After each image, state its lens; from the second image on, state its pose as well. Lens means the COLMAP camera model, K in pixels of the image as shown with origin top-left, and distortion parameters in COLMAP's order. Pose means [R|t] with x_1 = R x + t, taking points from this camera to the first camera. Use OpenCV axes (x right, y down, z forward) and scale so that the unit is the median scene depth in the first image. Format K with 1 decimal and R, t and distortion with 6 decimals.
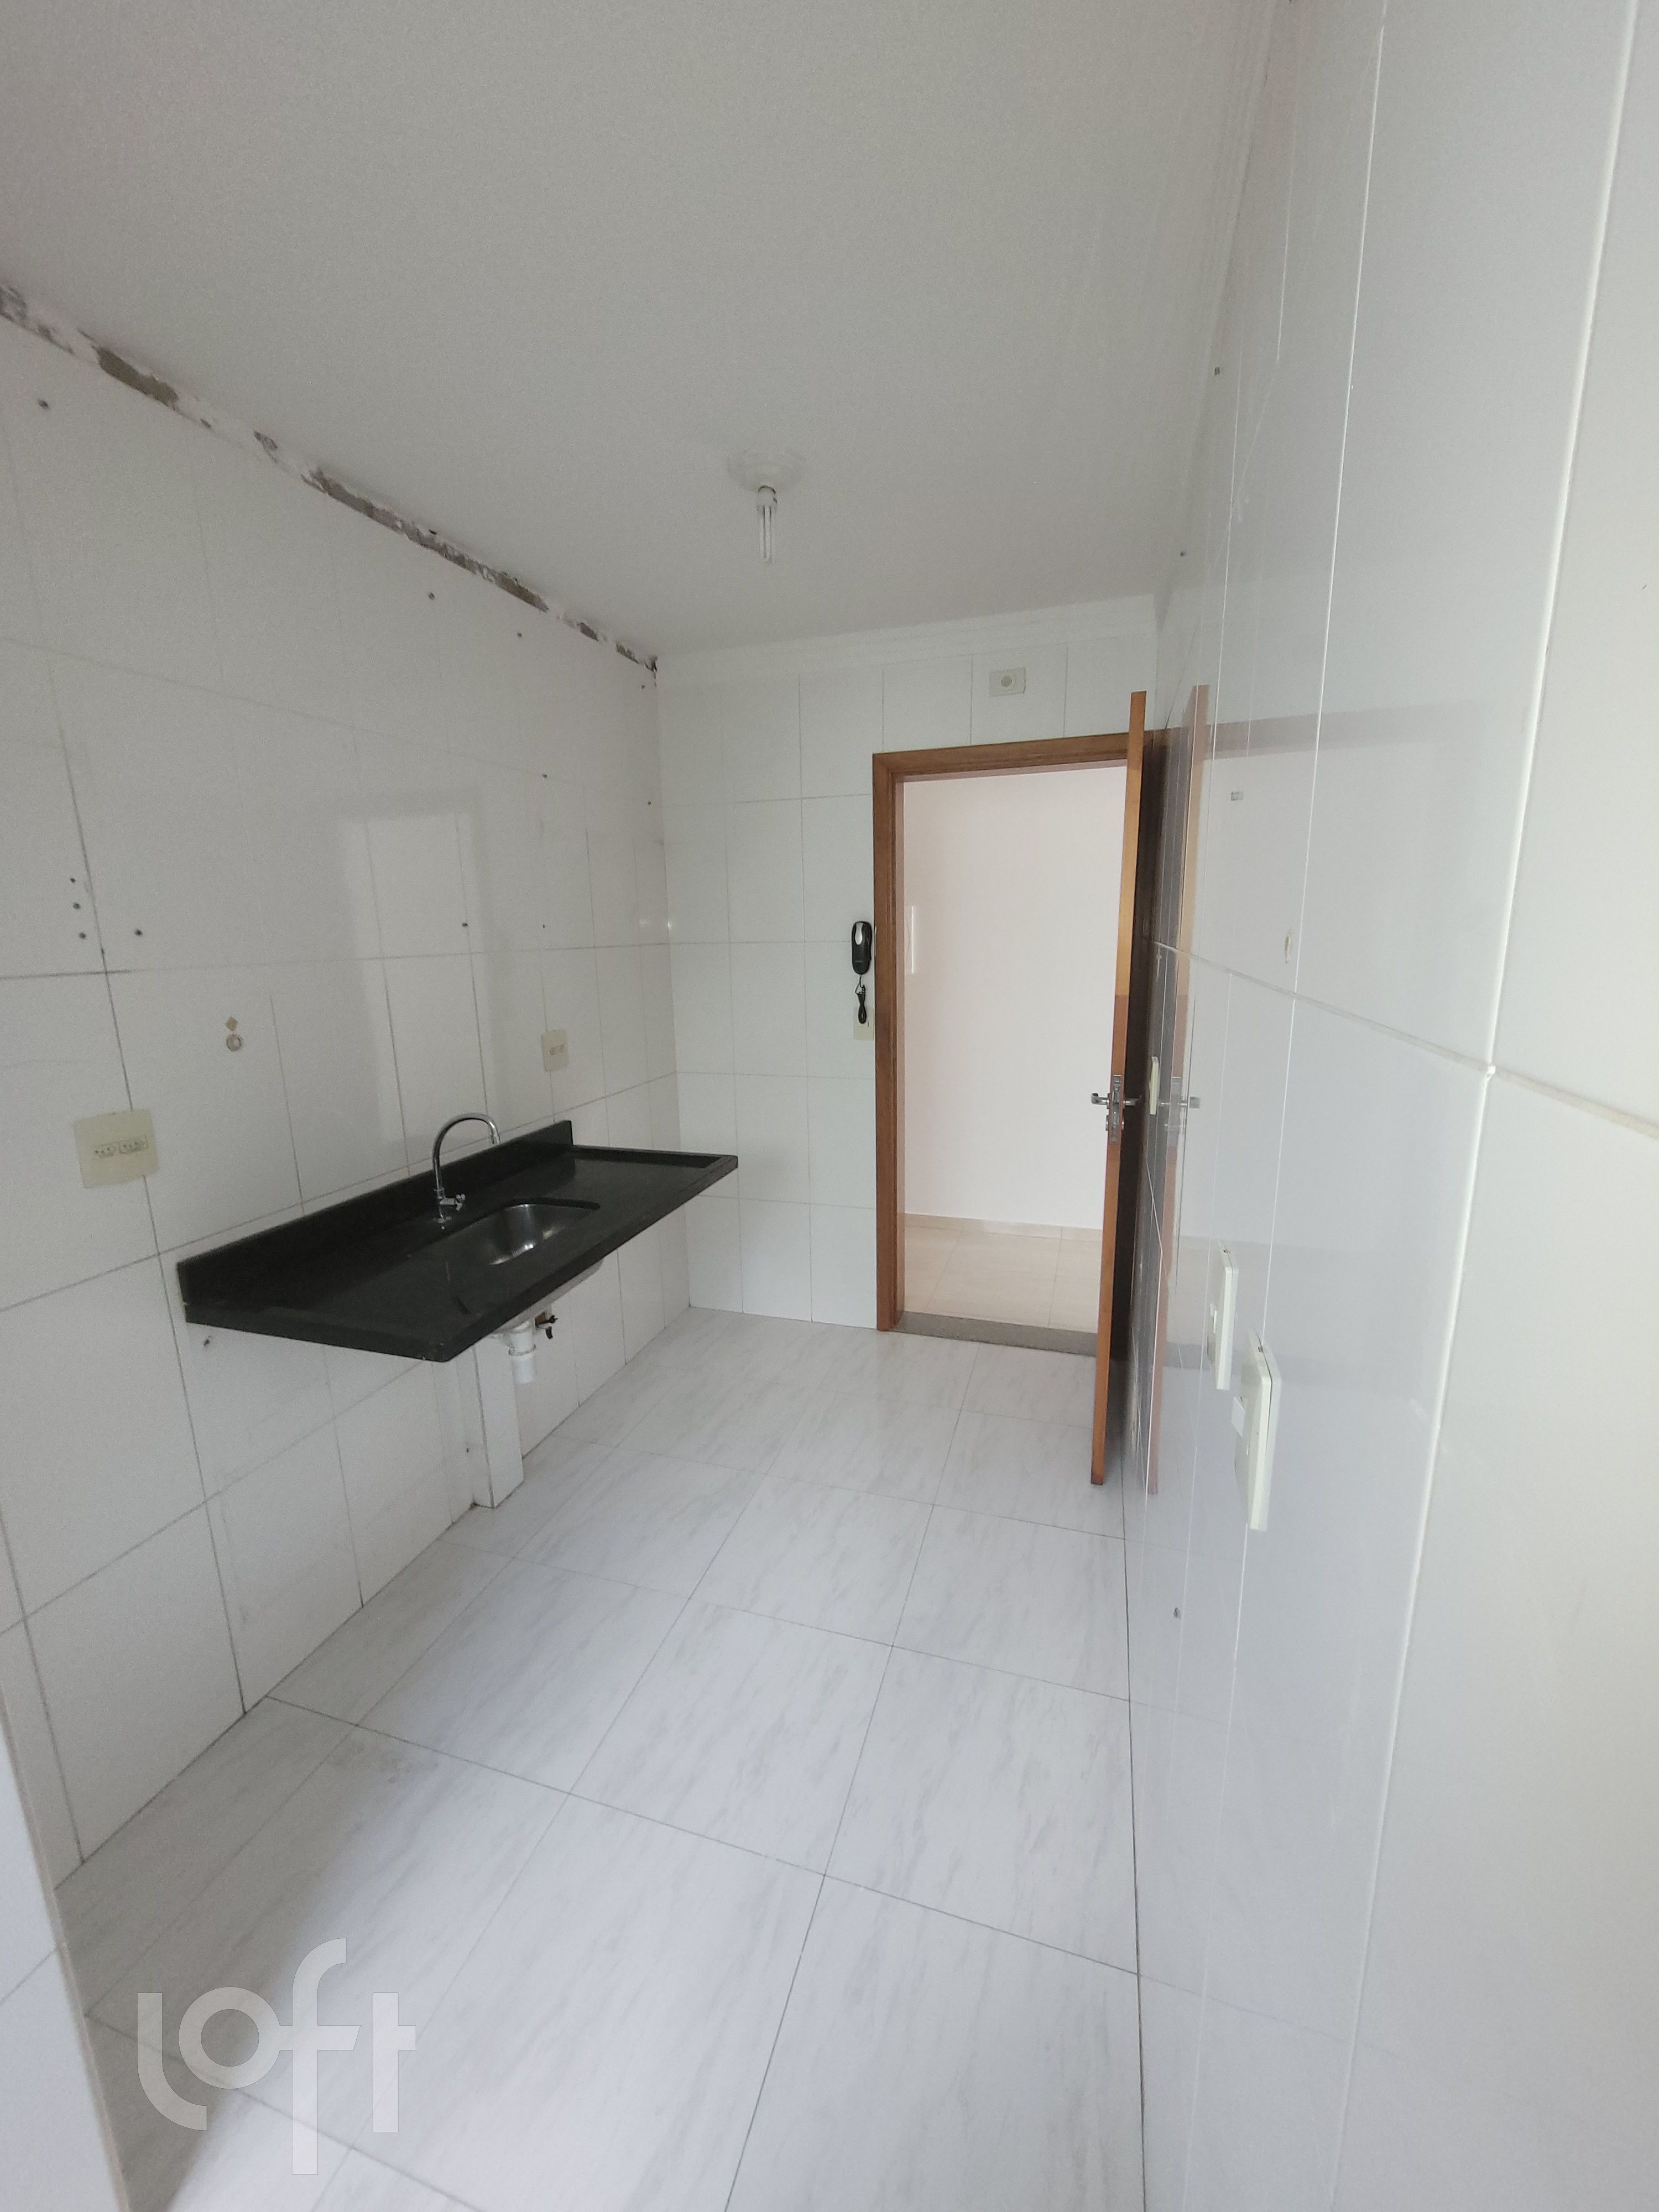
lens RADIAL K [[864.0, 0, 825.3], [0, 864.0, 1107.3], [0, 0, 1]] dist [0.006083, -0.001111]
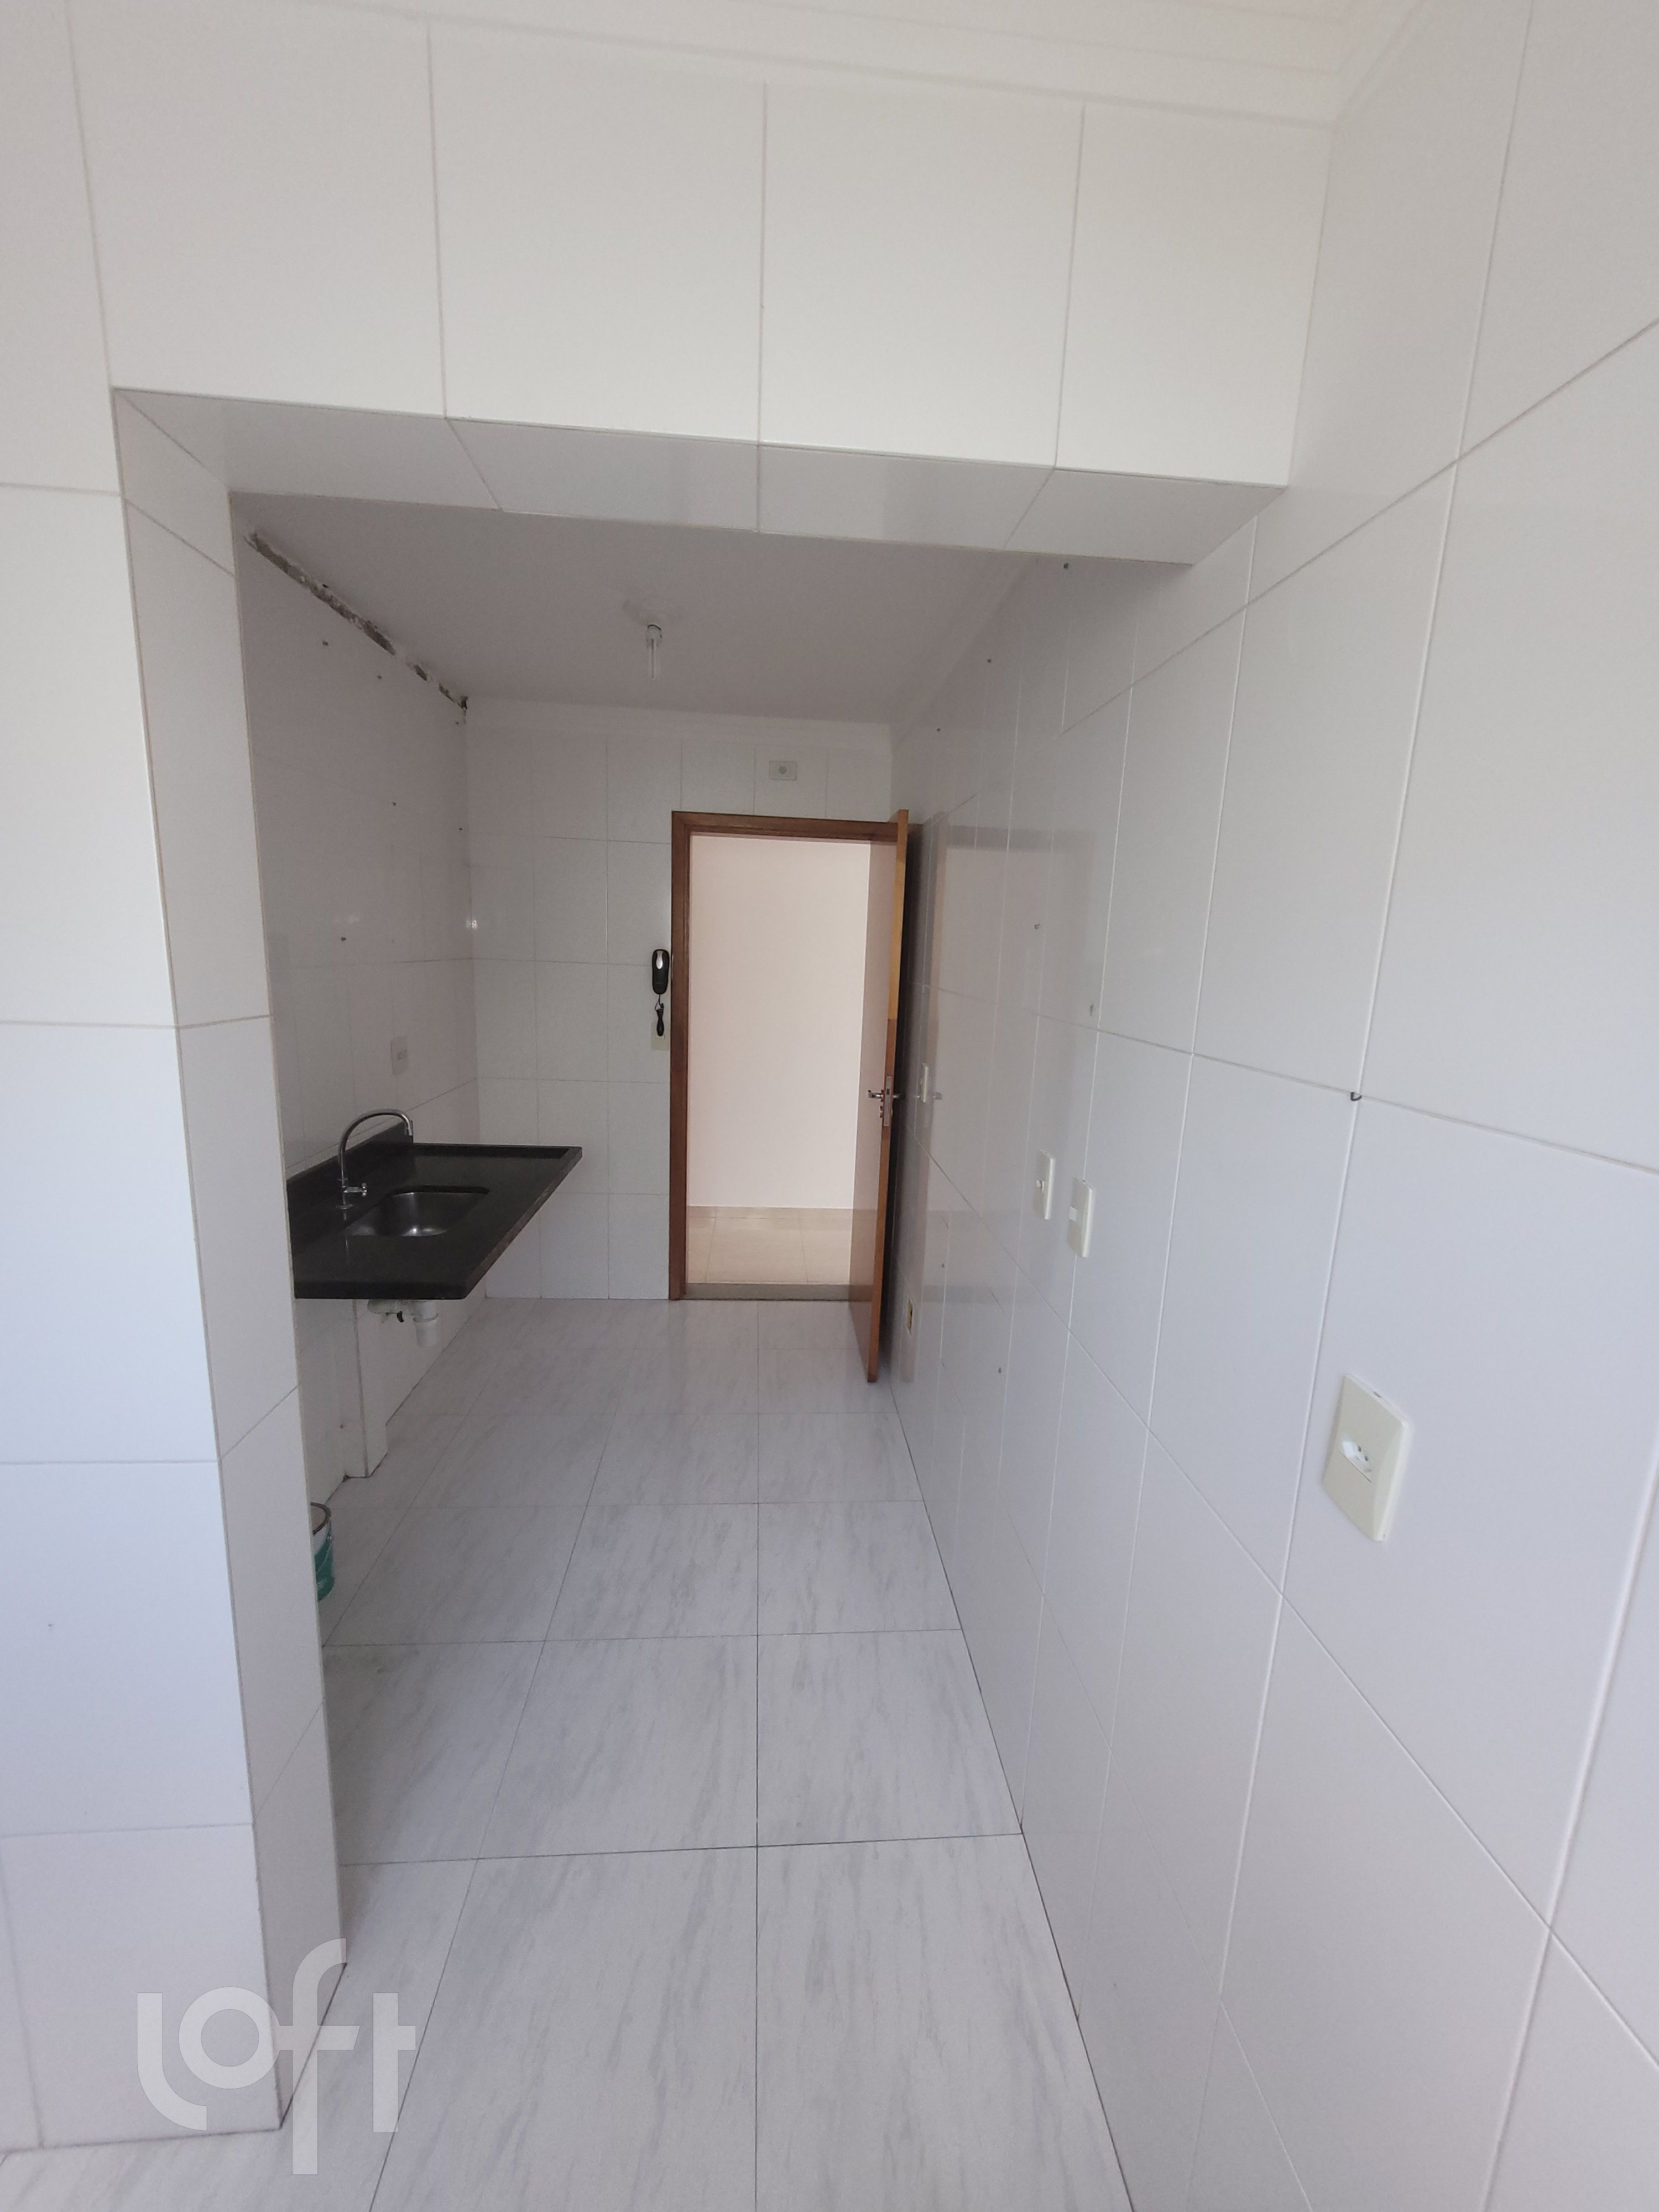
lens RADIAL K [[864.0, 0, 825.1], [0, 864.0, 1106.1], [0, 0, 1]] dist [0.006083, -0.001111]
pose [[0.926501, -0.011502, 0.376117, -0.253963], [0.017917, 0.999747, -0.013562, 0.024066], [-0.375866, 0.019304, 0.926473, -0.225105]]
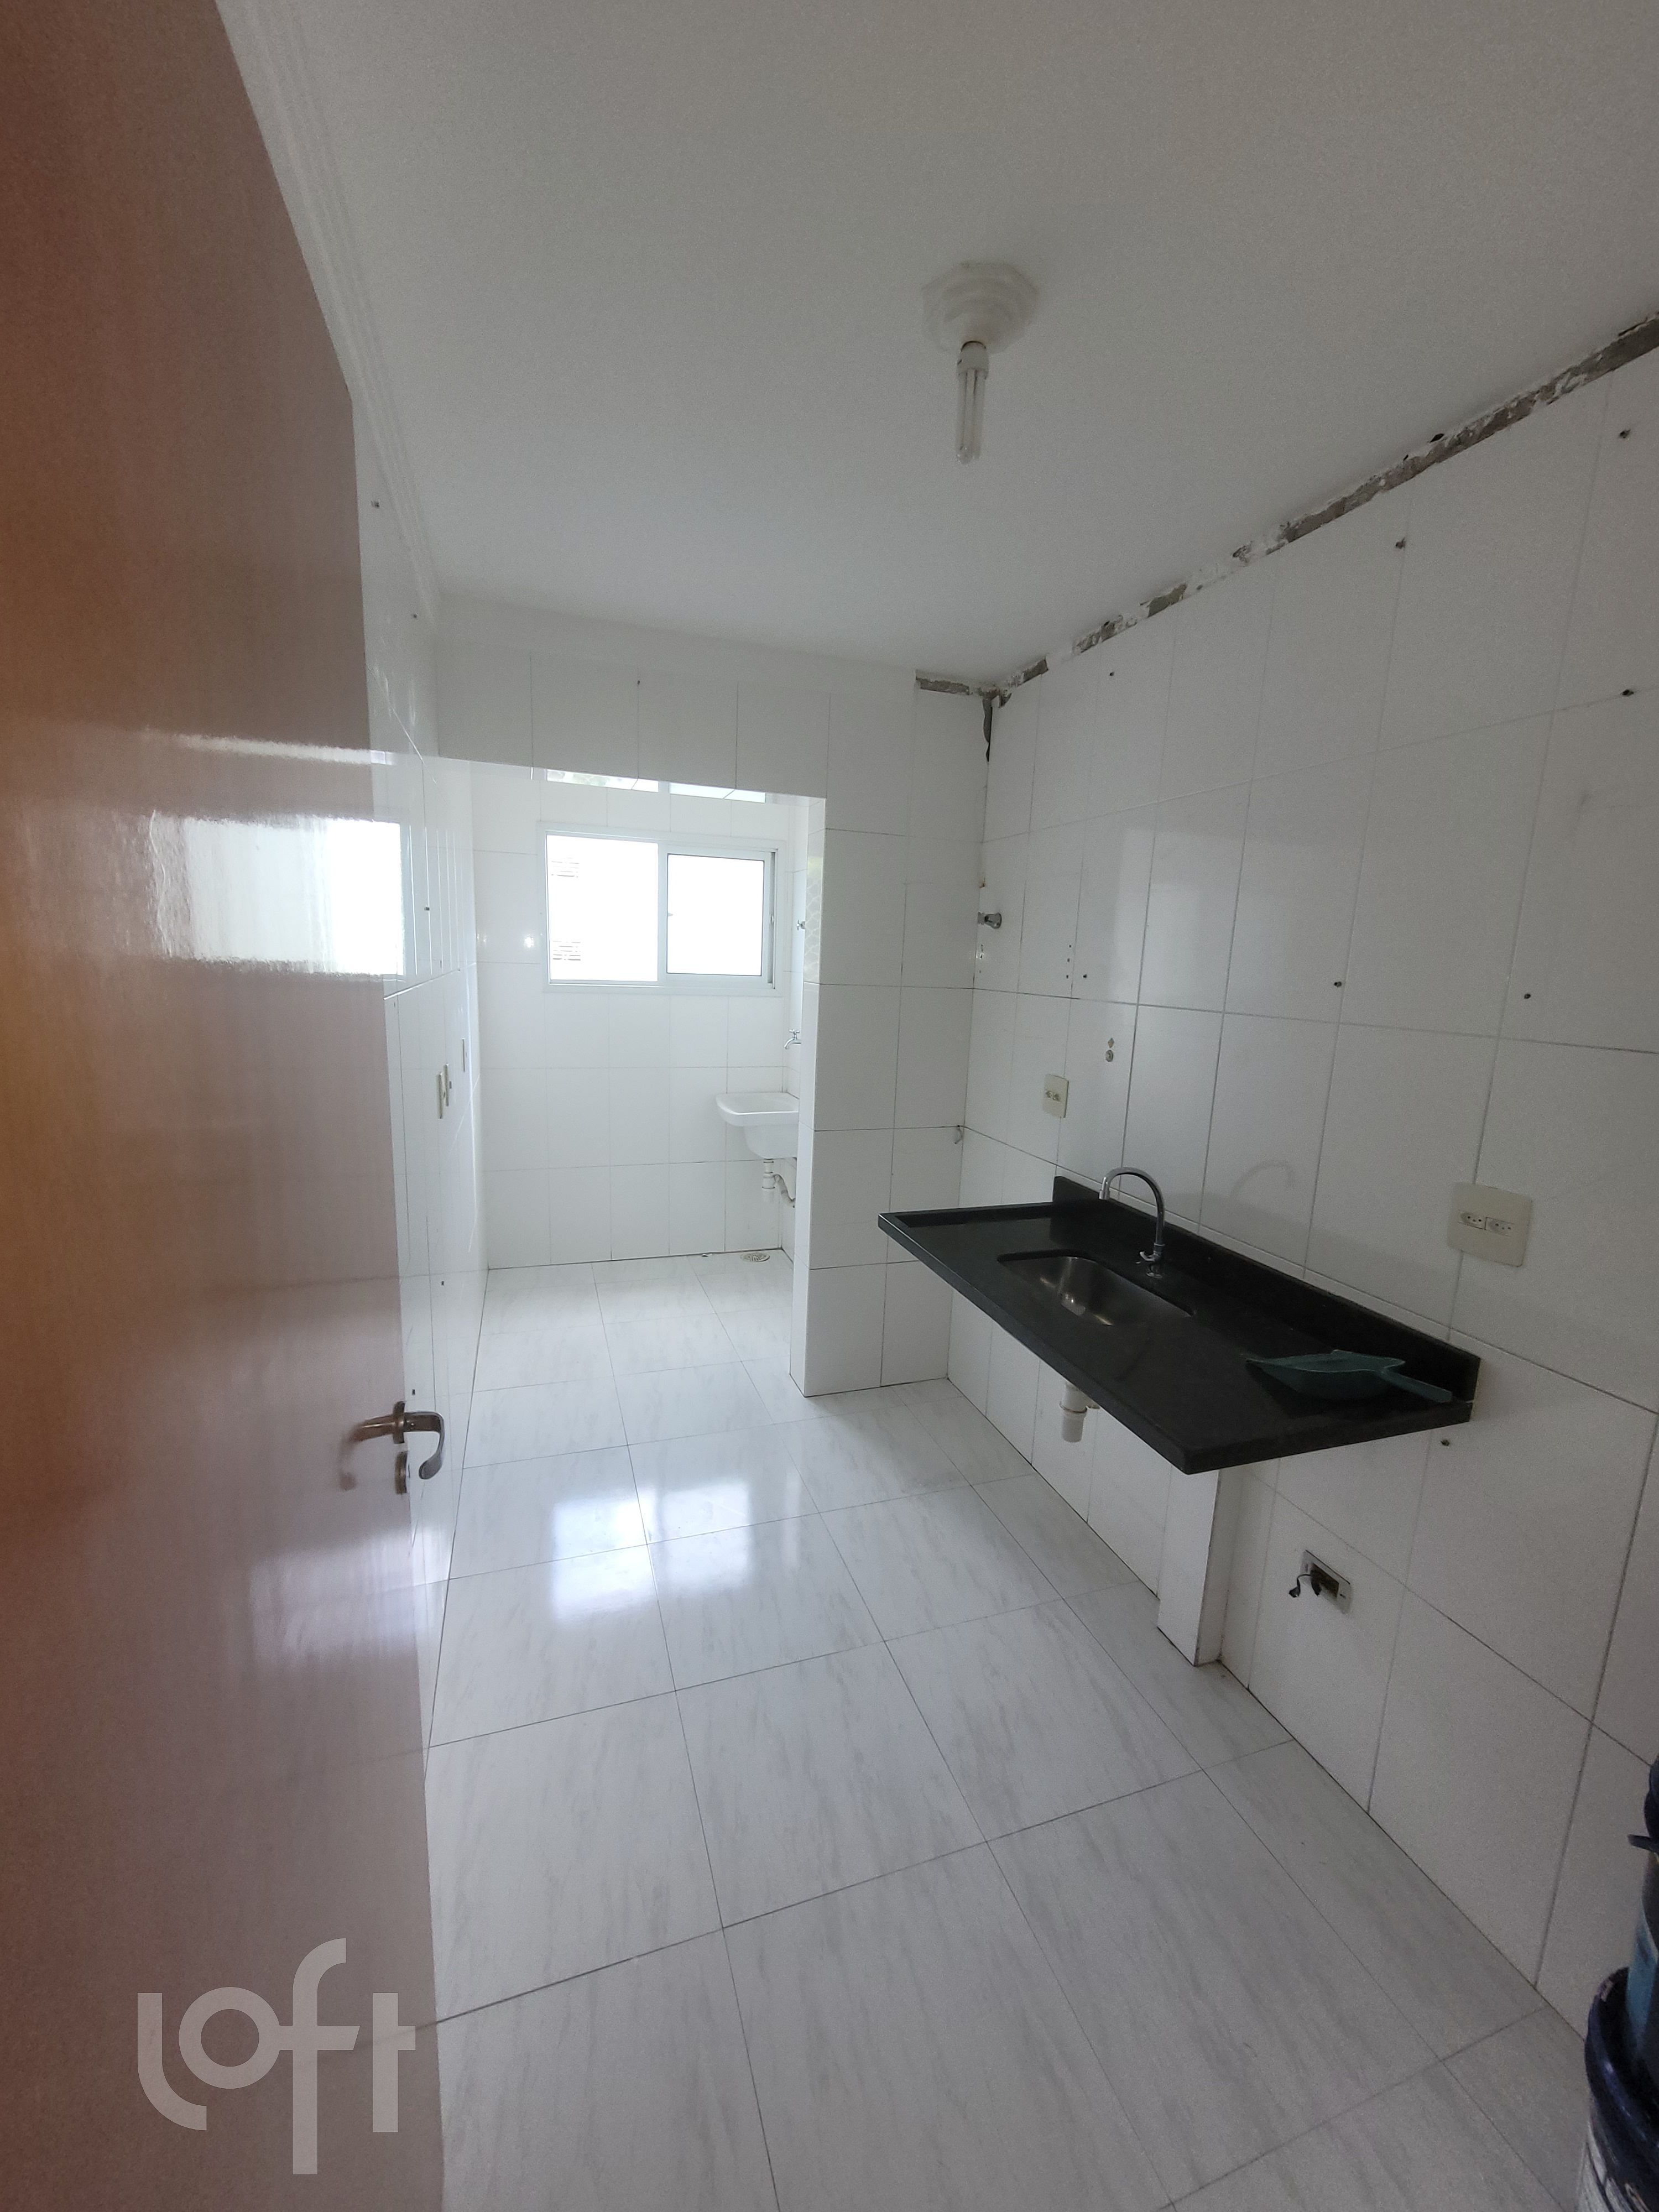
lens RADIAL K [[864.0, 0, 836.3], [0, 864.0, 1099.3], [0, 0, 1]] dist [0.006083, -0.001111]
pose [[-0.798409, 0.092240, -0.595008, 0.363105], [-0.140438, 0.932413, 0.332991, -0.291770], [0.585508, 0.349425, -0.731493, 1.263001]]
